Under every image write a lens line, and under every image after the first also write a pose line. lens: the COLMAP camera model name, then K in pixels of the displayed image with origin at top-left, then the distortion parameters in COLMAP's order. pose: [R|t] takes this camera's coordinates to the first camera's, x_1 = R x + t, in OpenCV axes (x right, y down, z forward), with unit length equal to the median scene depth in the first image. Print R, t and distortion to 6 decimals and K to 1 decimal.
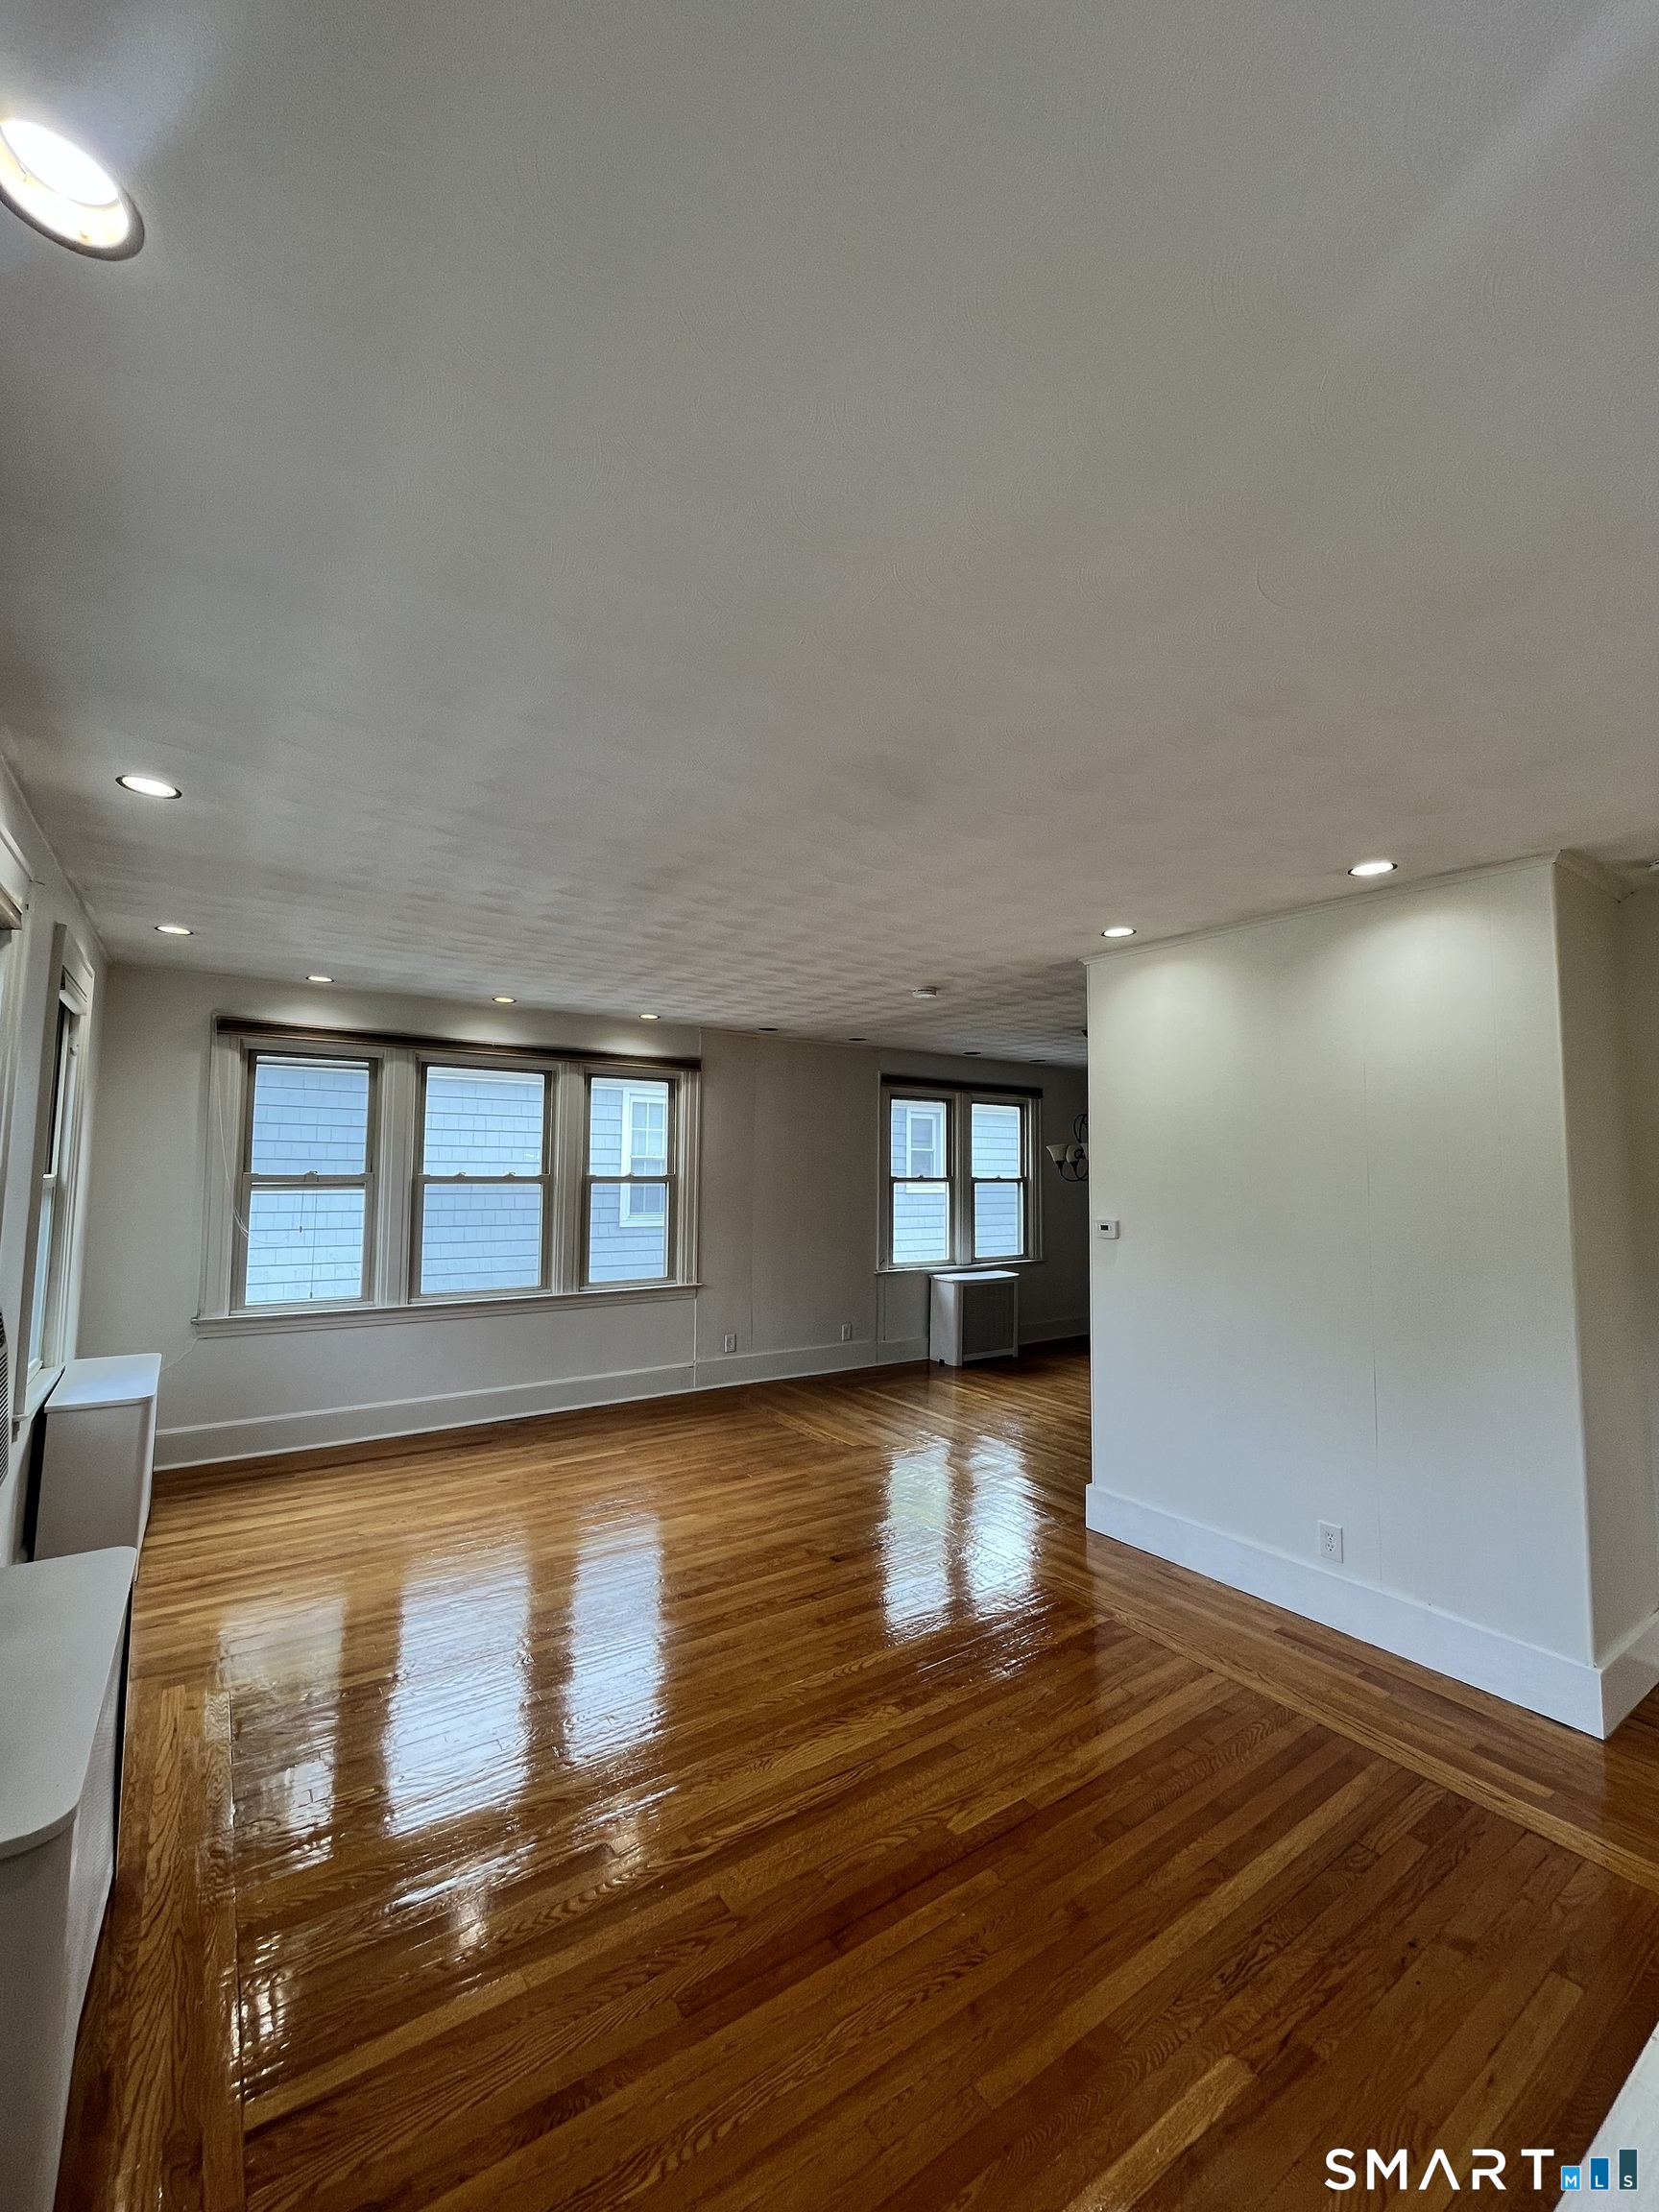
lens RADIAL K [[893.6, 0, 824.4], [0, 893.6, 1100.8], [0, 0, 1]] dist [-0.001016, -0.000445]
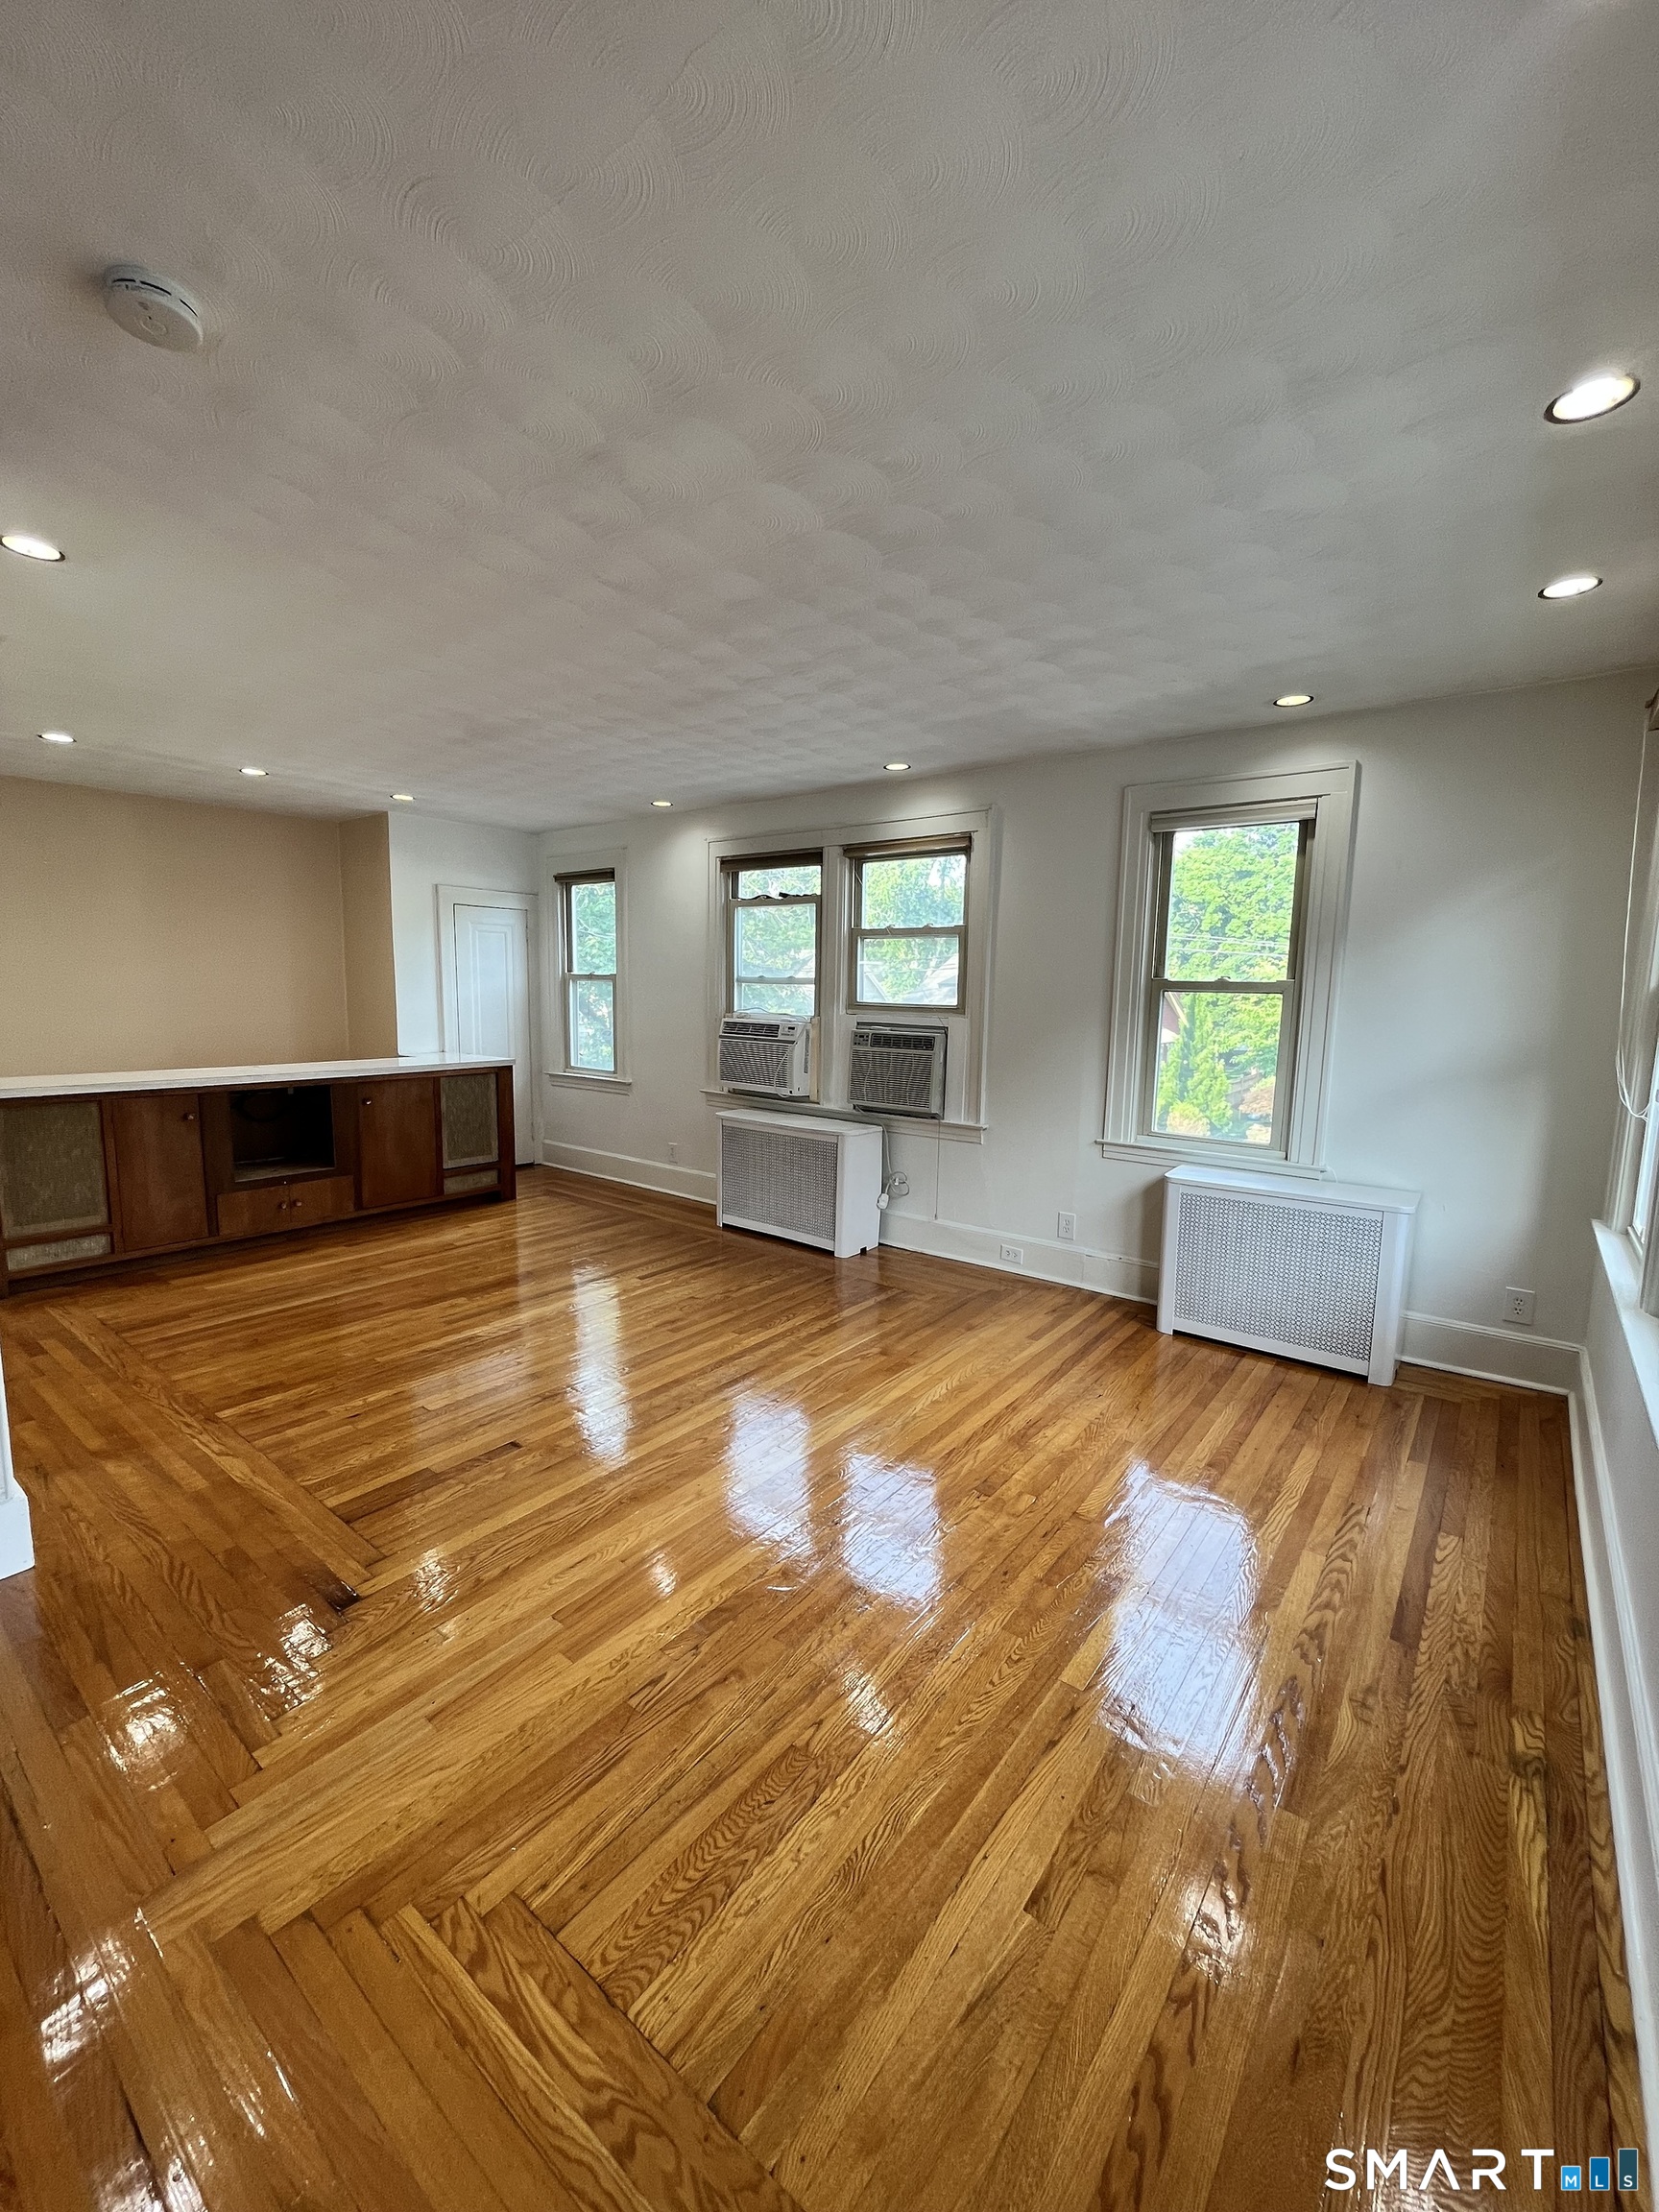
lens RADIAL K [[893.6, 0, 824.4], [0, 893.6, 1100.8], [0, 0, 1]] dist [-0.001016, -0.000445]
pose [[-0.952011, 0.016850, -0.305600, -0.013567], [0.003030, 0.998953, 0.045641, 0.178186], [0.306049, 0.042524, -0.951066, 1.971502]]
